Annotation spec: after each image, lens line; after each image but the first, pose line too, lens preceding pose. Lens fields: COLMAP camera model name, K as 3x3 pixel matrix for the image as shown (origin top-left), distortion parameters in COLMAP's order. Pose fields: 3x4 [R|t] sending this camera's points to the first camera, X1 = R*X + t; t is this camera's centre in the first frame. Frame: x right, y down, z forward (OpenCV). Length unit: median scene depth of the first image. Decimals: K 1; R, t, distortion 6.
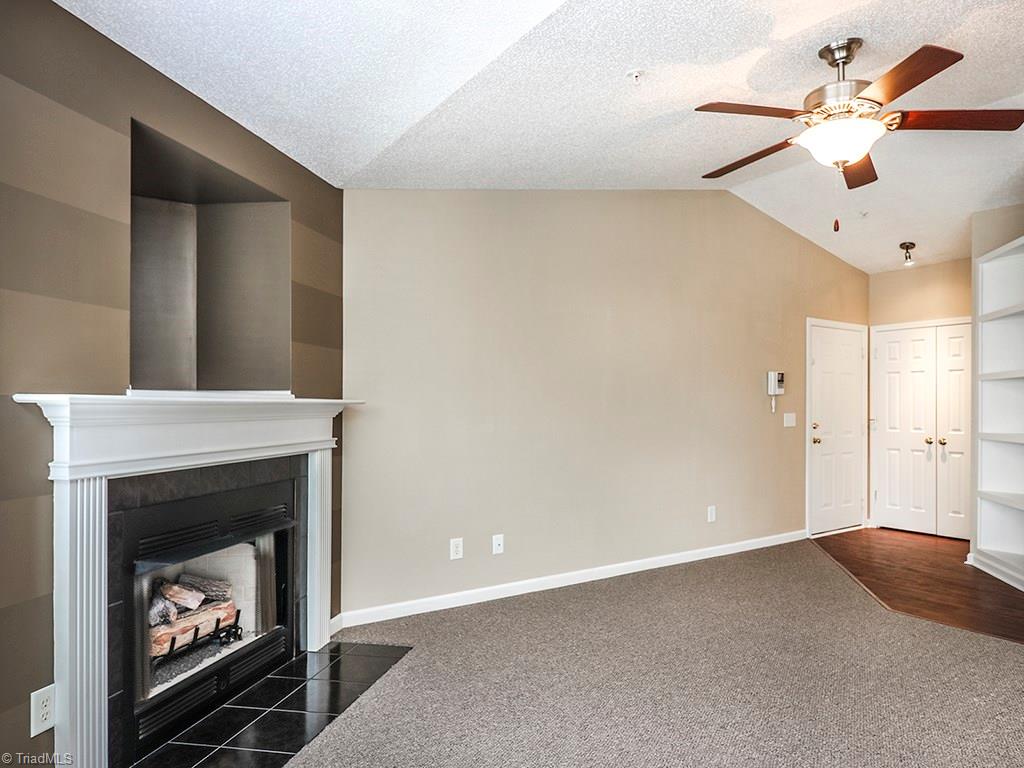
lens RADIAL K [[728.7, 0, 542.6], [0, 728.7, 405.2], [0, 0, 1]] dist [-0.001785, 0.000291]
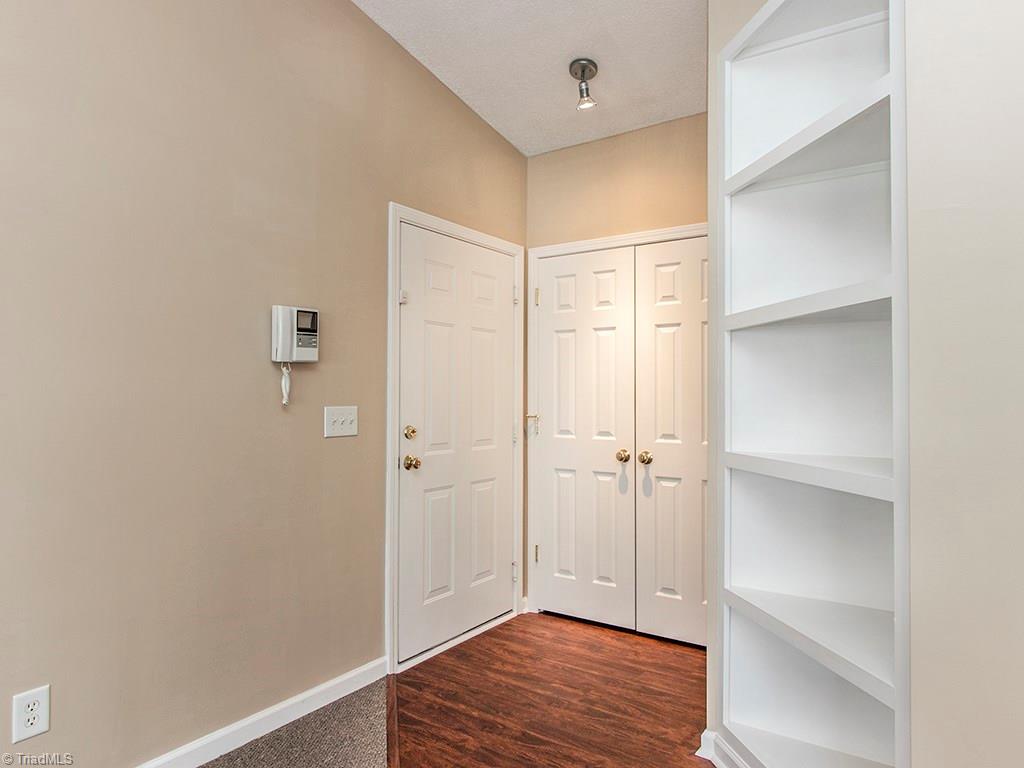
lens RADIAL K [[664.0, 0, 511.9], [0, 664.0, 387.5], [0, 0, 1]] dist [-0.006427, -0.000940]
pose [[0.950472, 0.006282, 0.310745, 0.302655], [-0.002430, 0.999915, -0.012781, 0.004642], [-0.310799, 0.011393, 0.950407, 0.564161]]
